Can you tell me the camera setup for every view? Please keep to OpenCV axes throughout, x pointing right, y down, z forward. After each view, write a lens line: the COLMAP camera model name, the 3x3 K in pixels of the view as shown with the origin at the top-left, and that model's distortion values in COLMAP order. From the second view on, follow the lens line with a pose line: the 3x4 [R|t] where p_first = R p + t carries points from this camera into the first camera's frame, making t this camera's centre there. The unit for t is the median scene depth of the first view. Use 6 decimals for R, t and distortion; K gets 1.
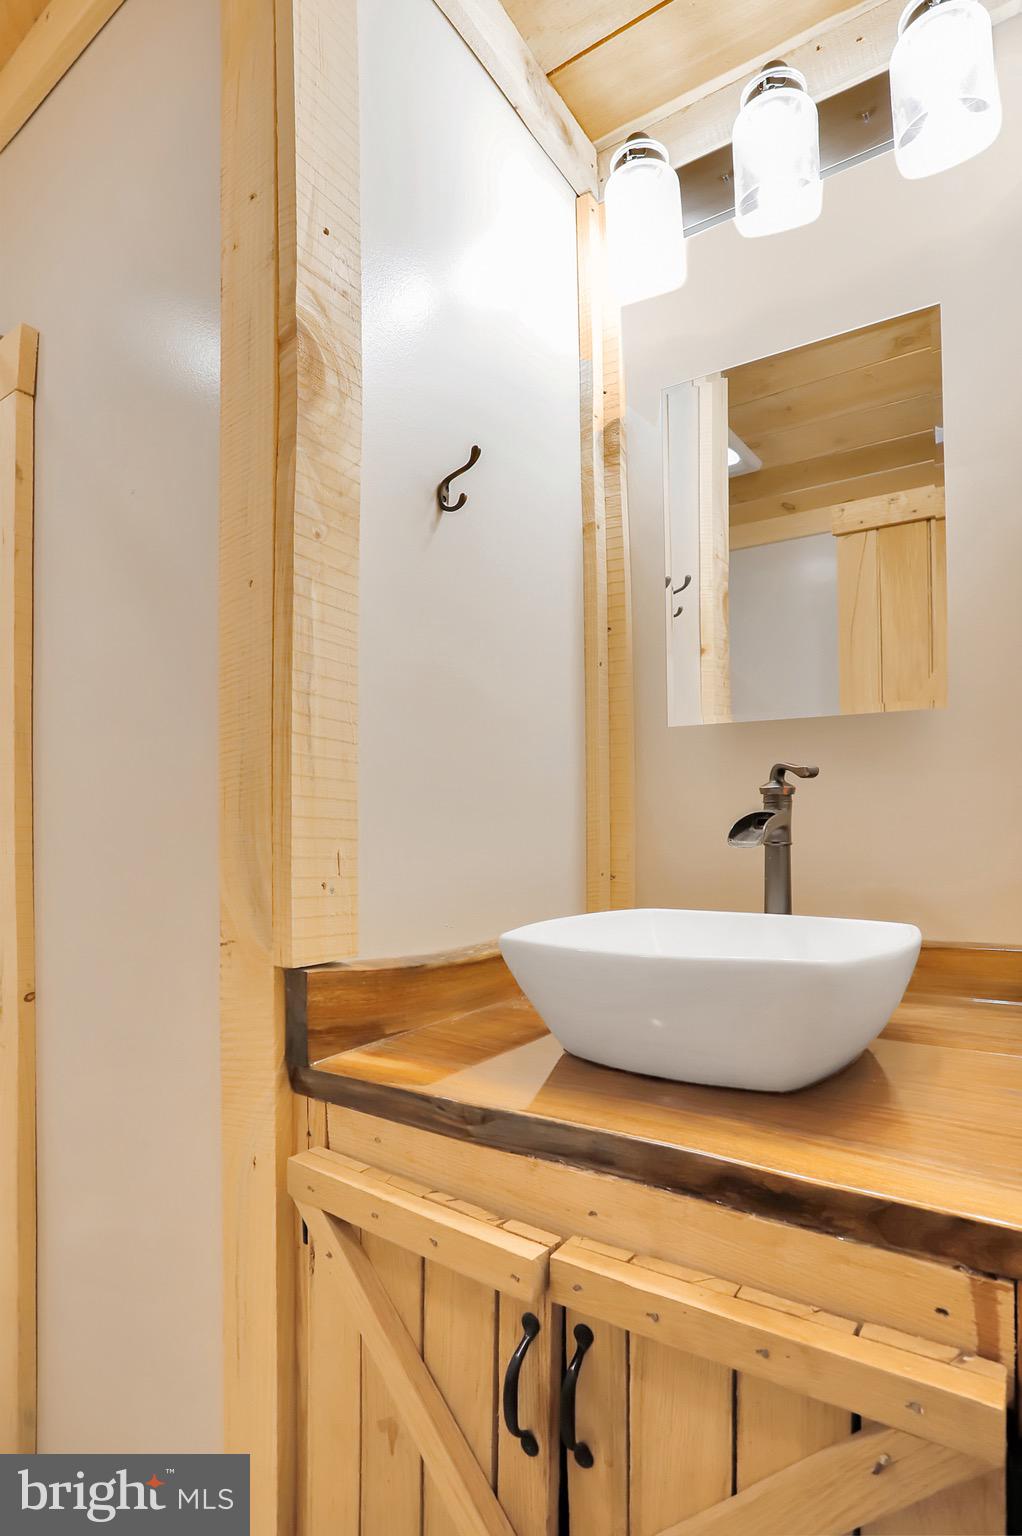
lens RADIAL K [[762.0, 0, 484.2], [0, 762.0, 815.1], [0, 0, 1]] dist [-0.045366, 0.010815]
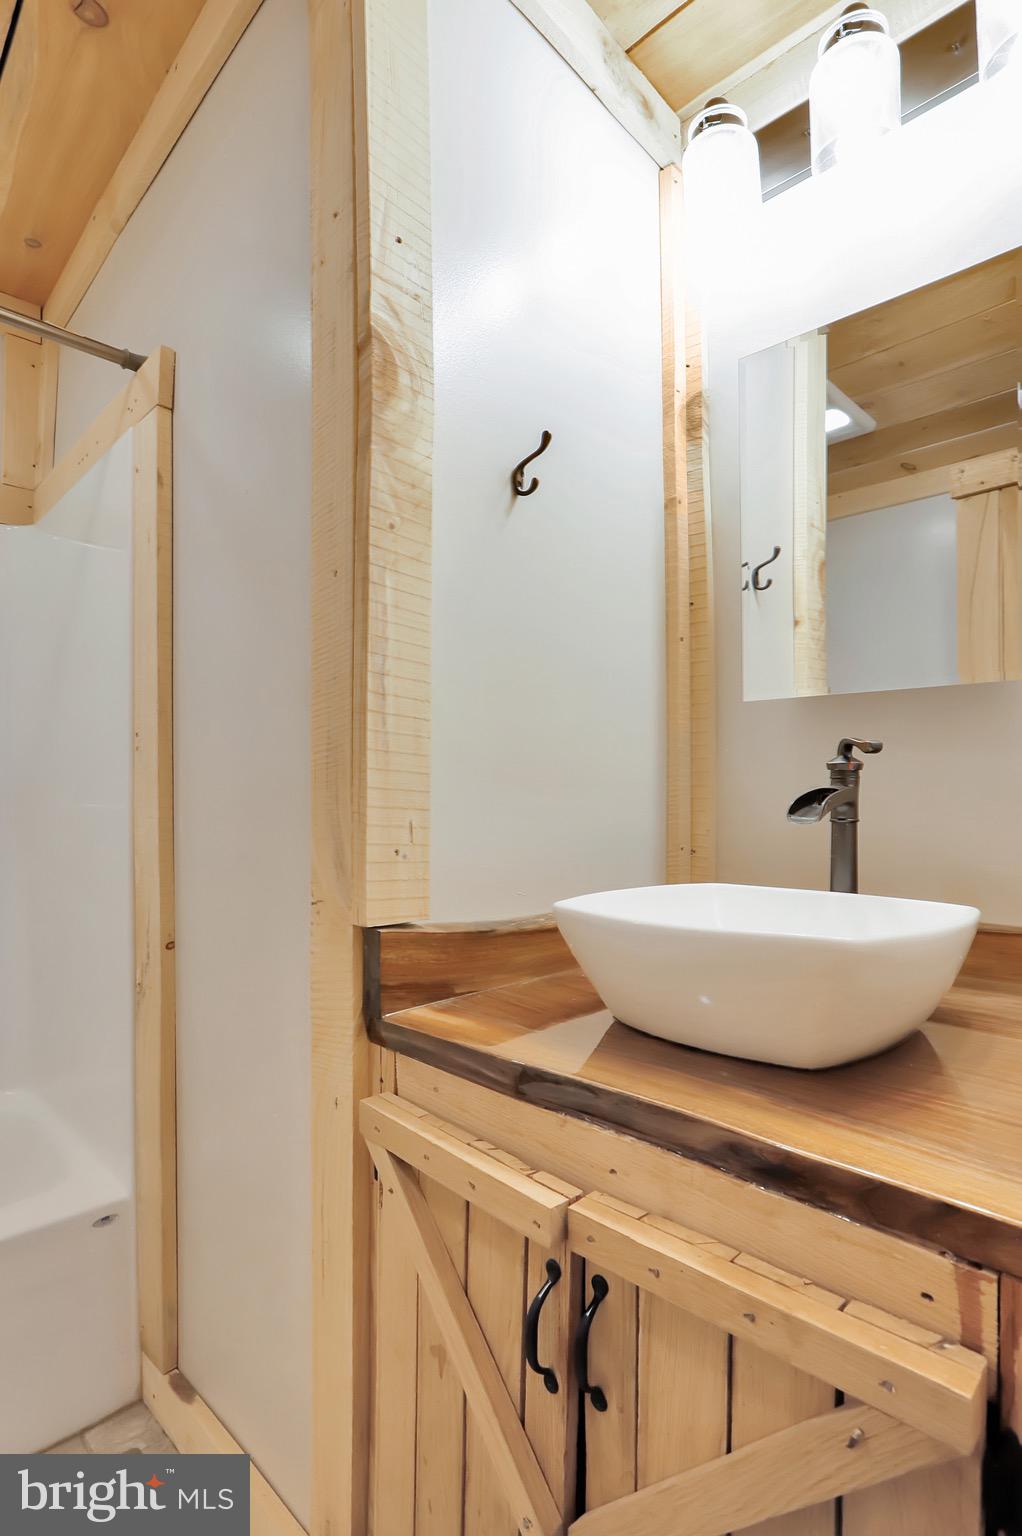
lens RADIAL K [[762.0, 0, 511.3], [0, 762.0, 801.6], [0, 0, 1]] dist [-0.045366, 0.010815]
pose [[0.984207, 0.013095, -0.176537, 0.141337], [-0.010301, 0.999807, 0.016736, 0.001233], [0.176722, -0.014654, 0.984152, -0.034640]]
